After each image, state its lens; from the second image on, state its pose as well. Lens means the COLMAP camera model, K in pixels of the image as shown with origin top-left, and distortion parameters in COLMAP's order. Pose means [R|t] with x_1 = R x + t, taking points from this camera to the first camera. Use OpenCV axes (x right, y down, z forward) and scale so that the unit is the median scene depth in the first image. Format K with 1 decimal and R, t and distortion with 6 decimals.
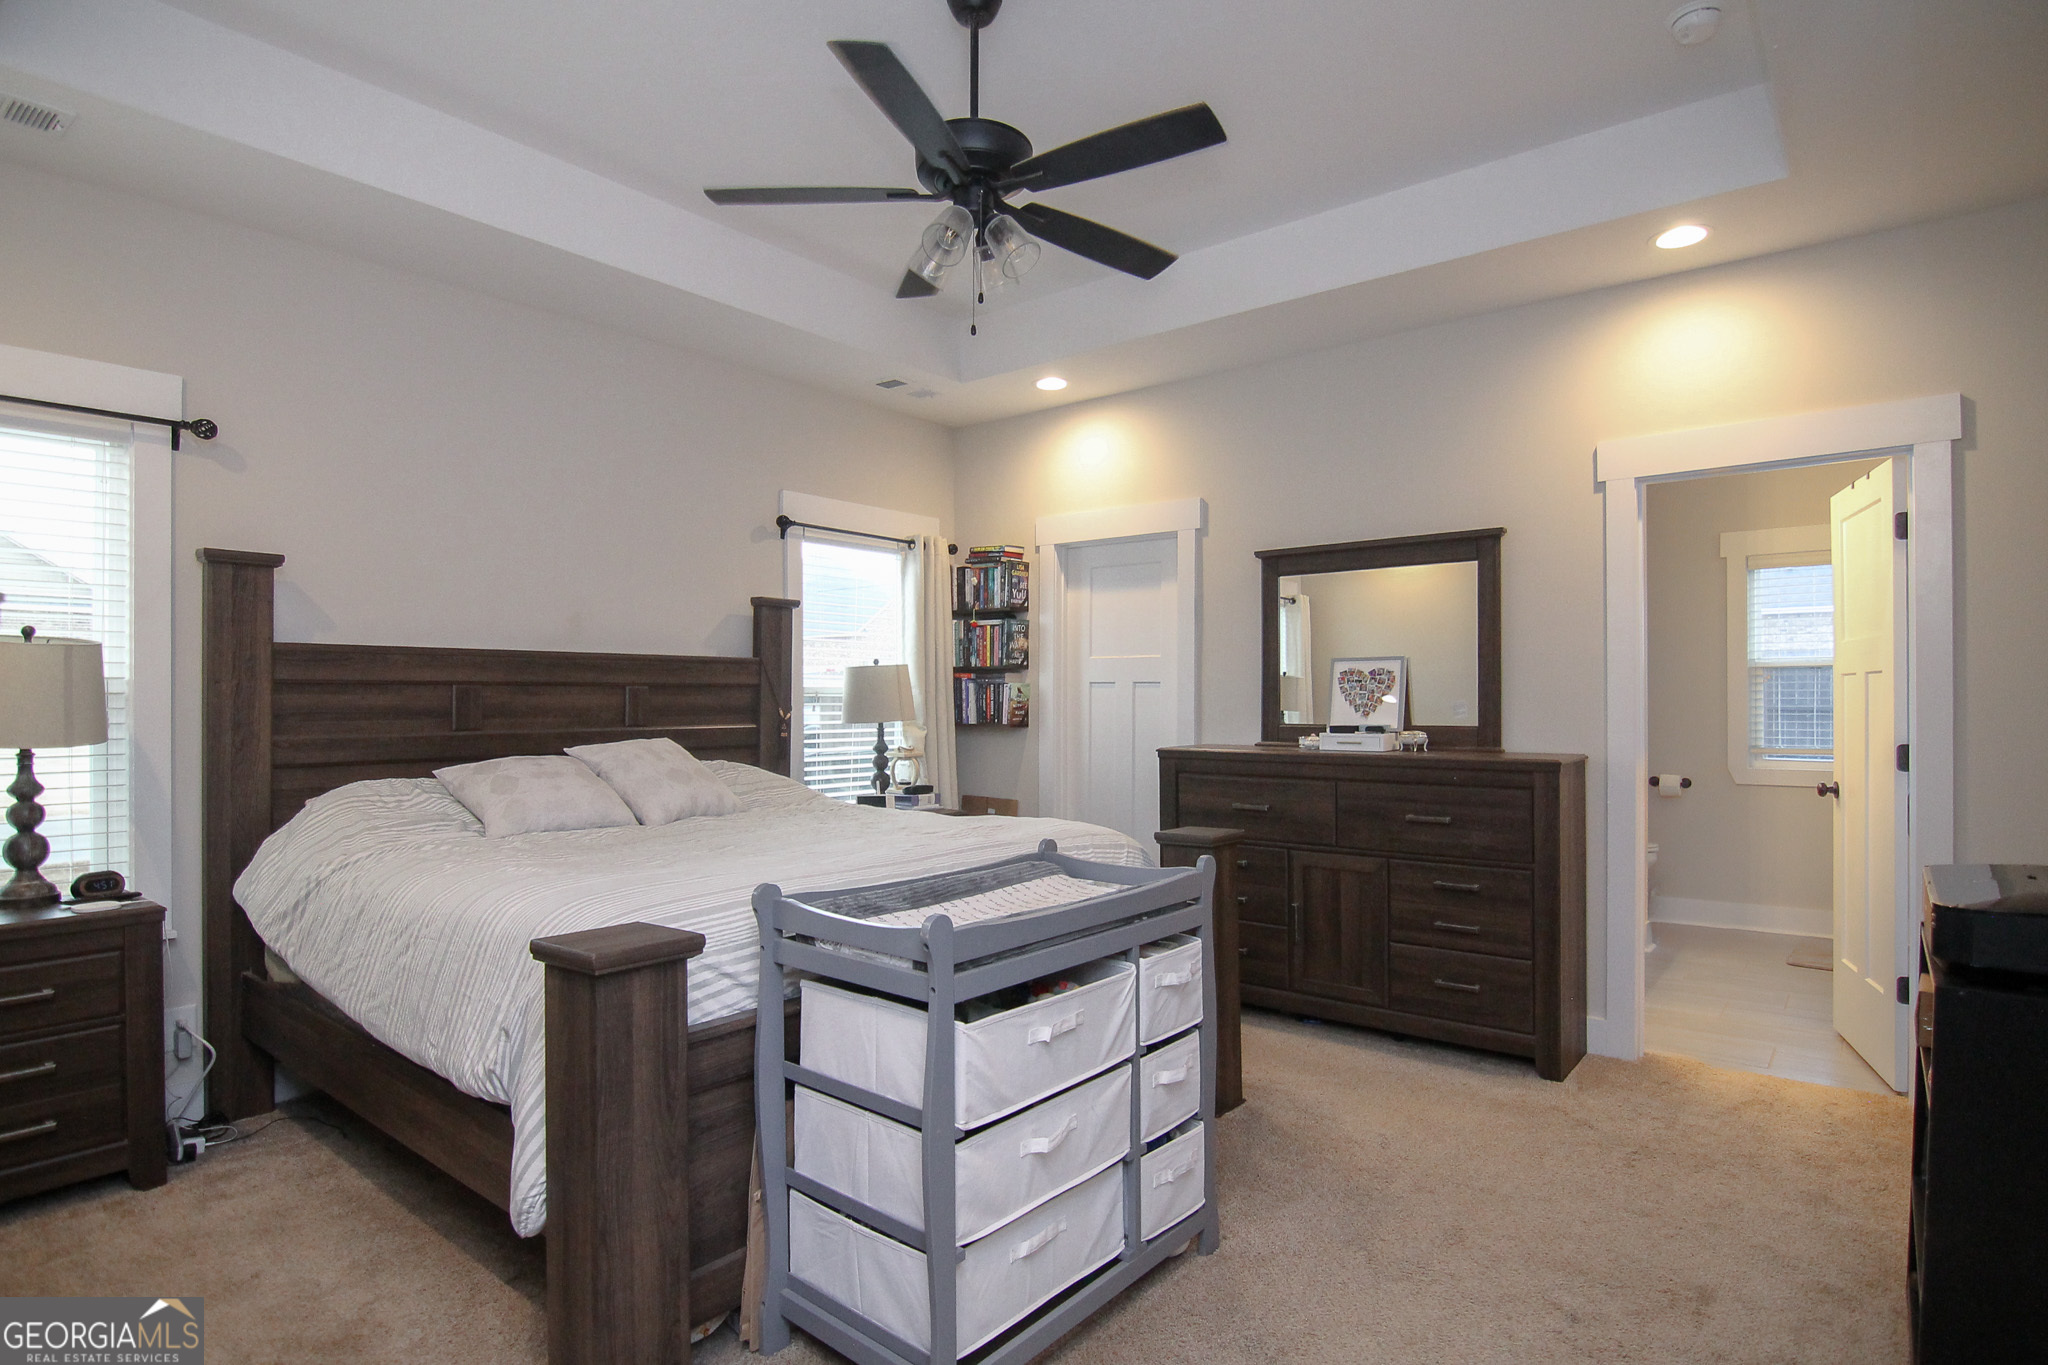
lens RADIAL K [[1057.5, 0, 1063.1], [0, 1057.5, 690.9], [0, 0, 1]] dist [-0.003259, 0.000815]
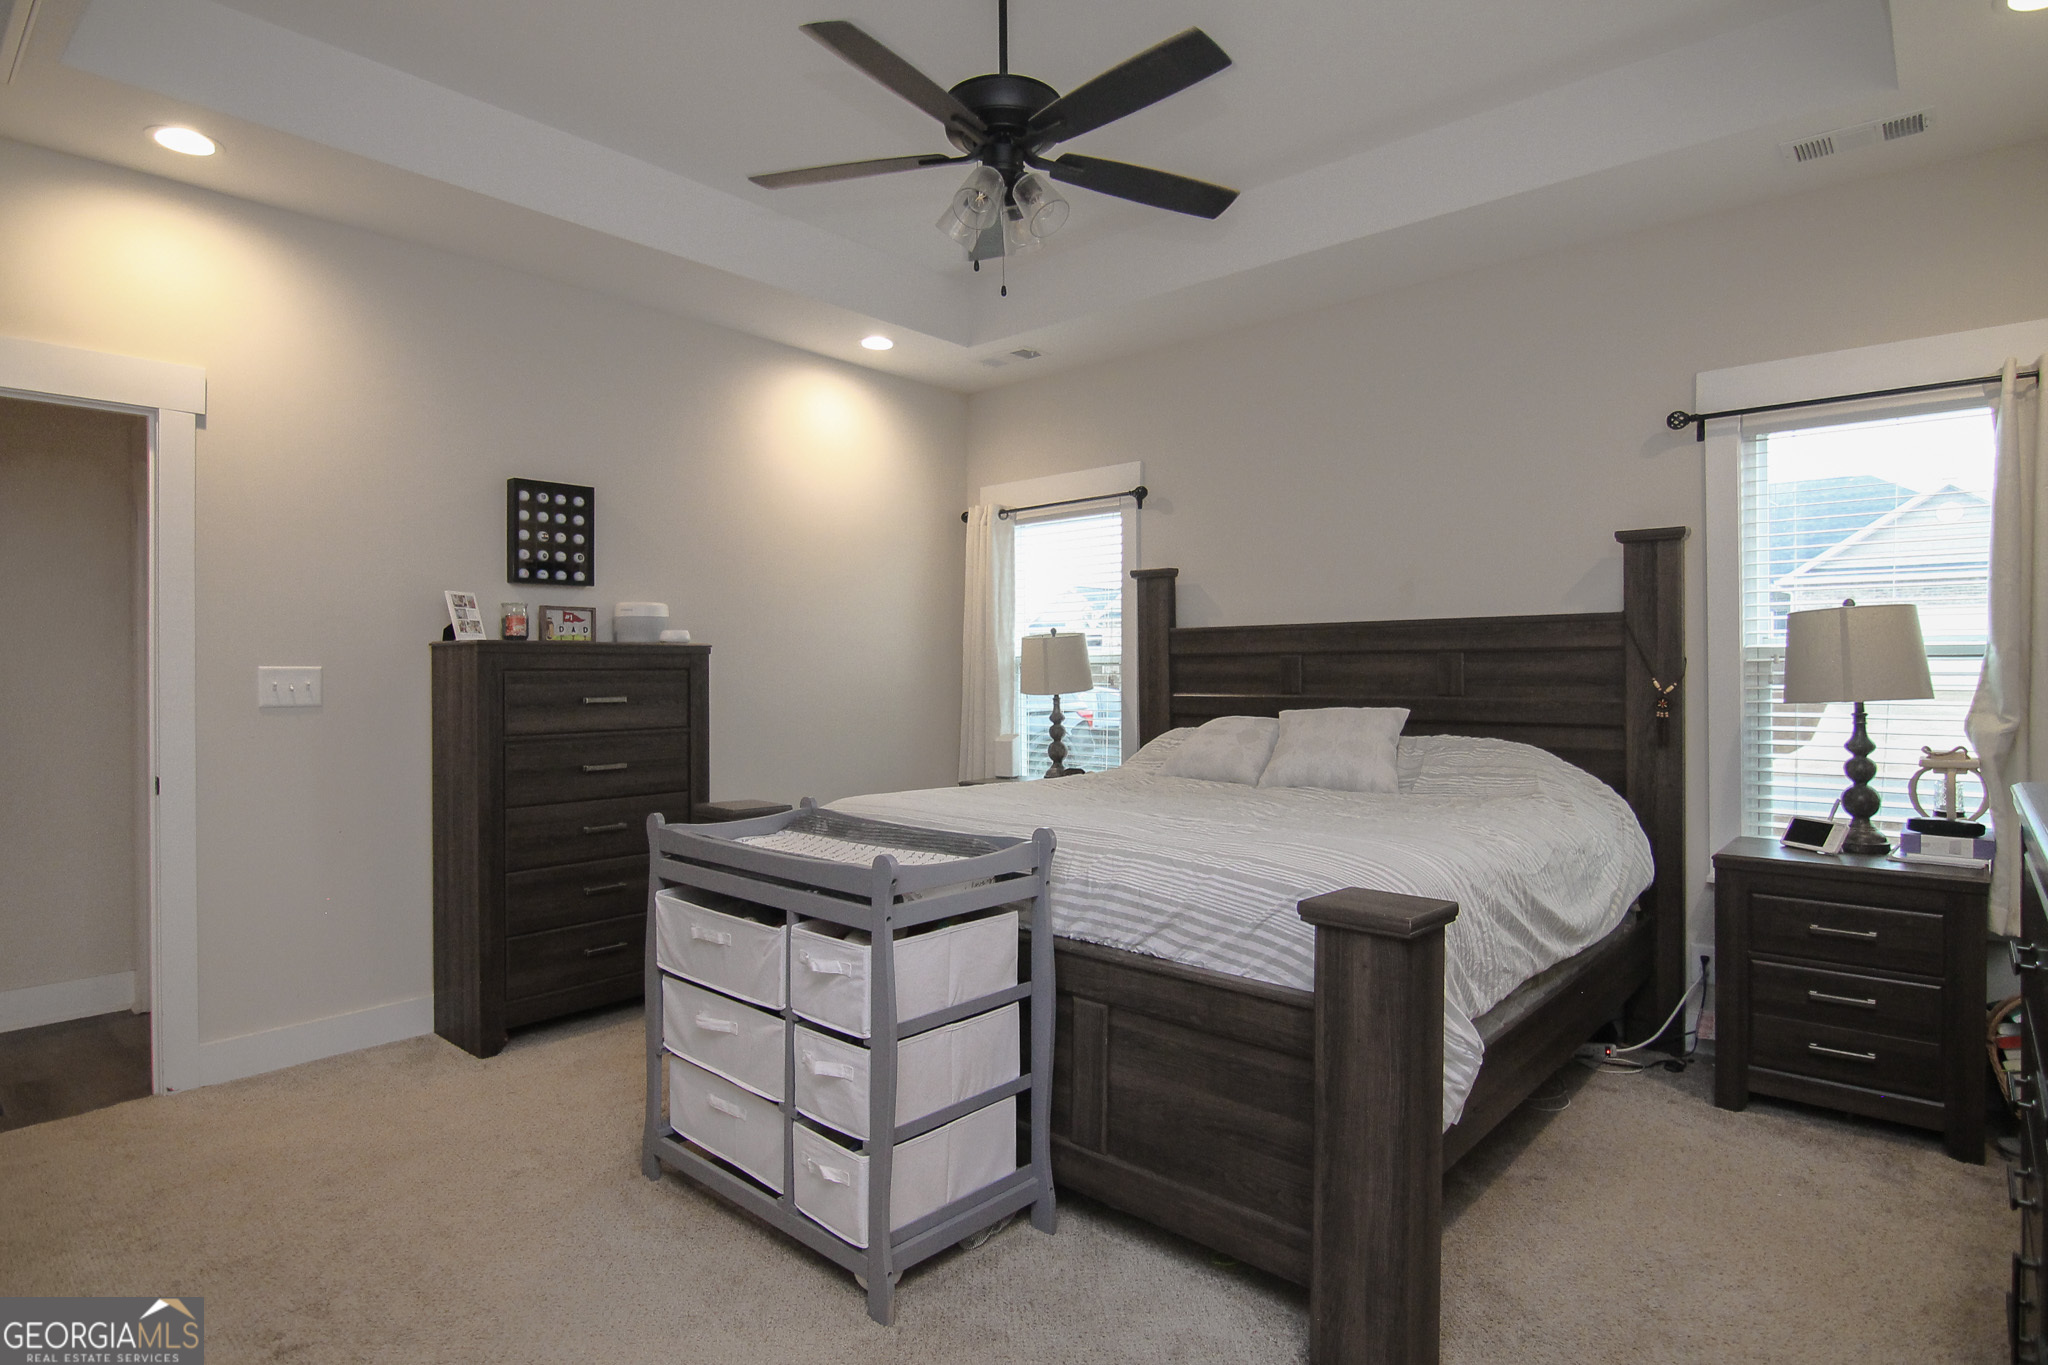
lens RADIAL K [[1057.5, 0, 1026.3], [0, 1057.5, 683.8], [0, 0, 1]] dist [-0.003259, 0.000815]
pose [[-0.051673, 0.016014, -0.998536, 0.586917], [0.010755, 0.999822, 0.015478, 0.005276], [0.998606, -0.009940, -0.051836, 0.703951]]
